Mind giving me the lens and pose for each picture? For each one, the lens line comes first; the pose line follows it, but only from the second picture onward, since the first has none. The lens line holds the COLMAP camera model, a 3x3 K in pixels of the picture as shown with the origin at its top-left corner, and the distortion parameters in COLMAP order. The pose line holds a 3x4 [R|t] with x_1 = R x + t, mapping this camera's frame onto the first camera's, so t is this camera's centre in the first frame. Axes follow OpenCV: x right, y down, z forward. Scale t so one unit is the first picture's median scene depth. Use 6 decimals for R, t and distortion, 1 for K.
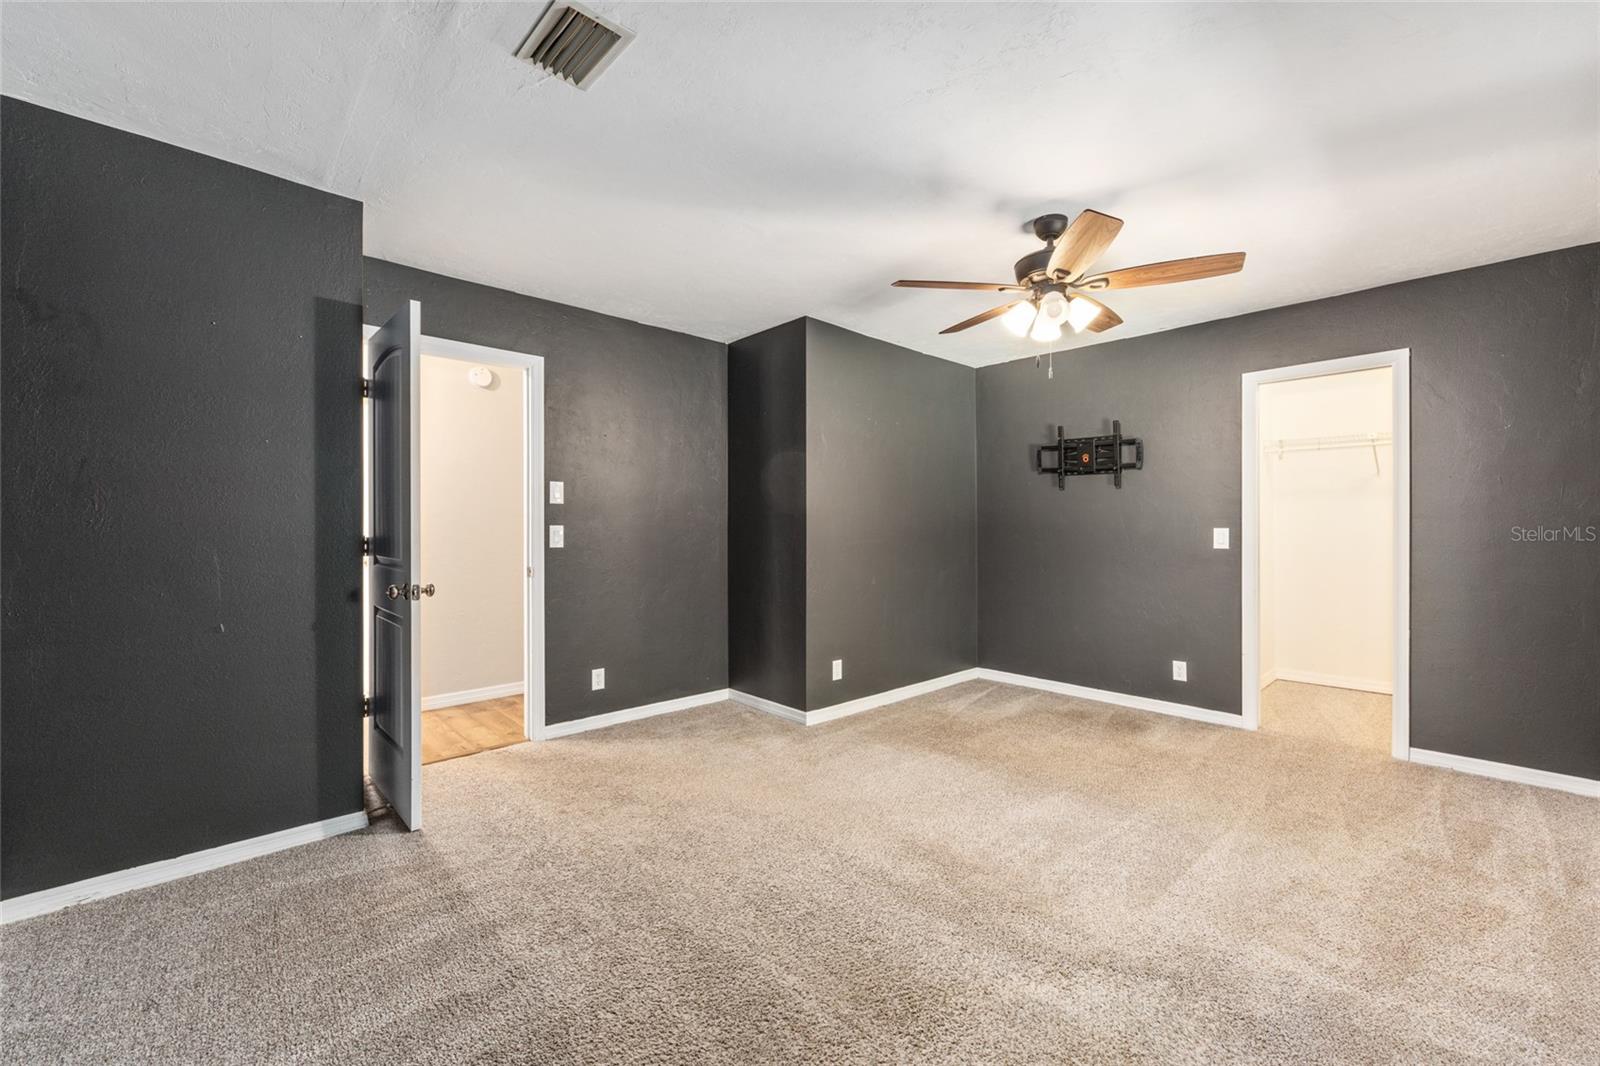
lens RADIAL K [[642.4, 0, 802.6], [0, 642.4, 529.1], [0, 0, 1]] dist [-0.002071, 0.000481]
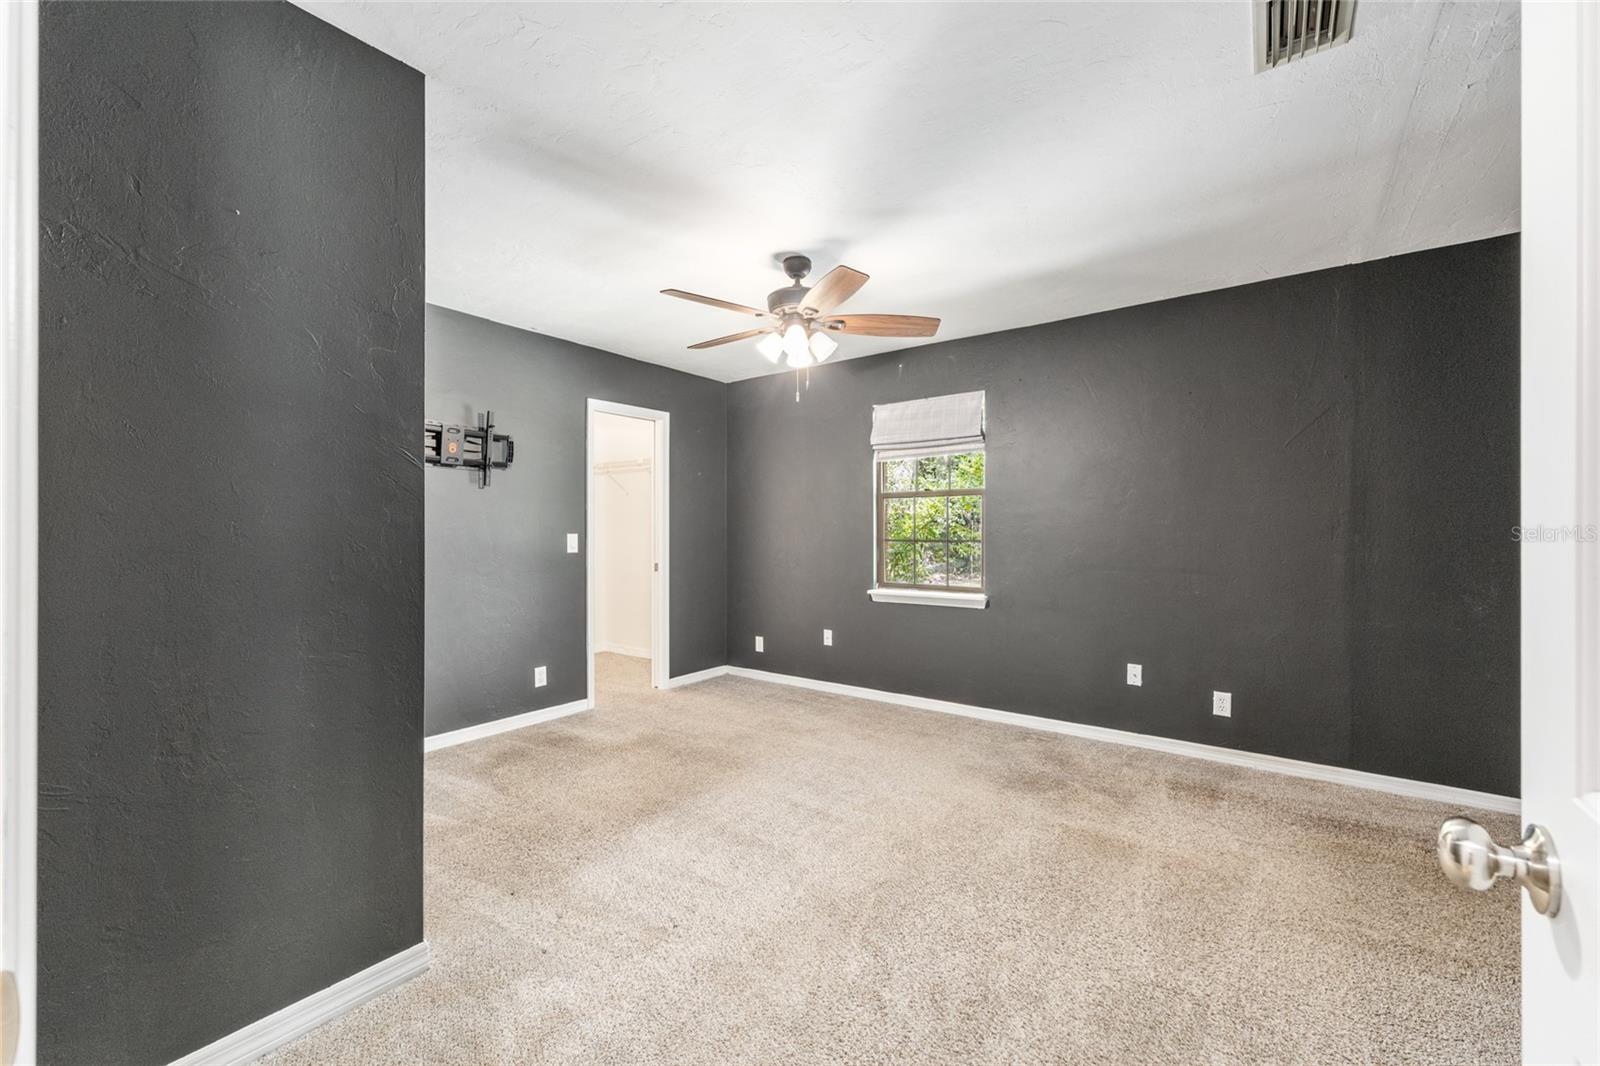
lens RADIAL K [[642.4, 0, 802.7], [0, 642.4, 529.4], [0, 0, 1]] dist [-0.002071, 0.000481]
pose [[-0.175757, -0.000699, 0.984433, -0.497308], [0.005793, 0.999982, 0.001745, -0.007885], [-0.984417, 0.006010, -0.175750, 0.817097]]
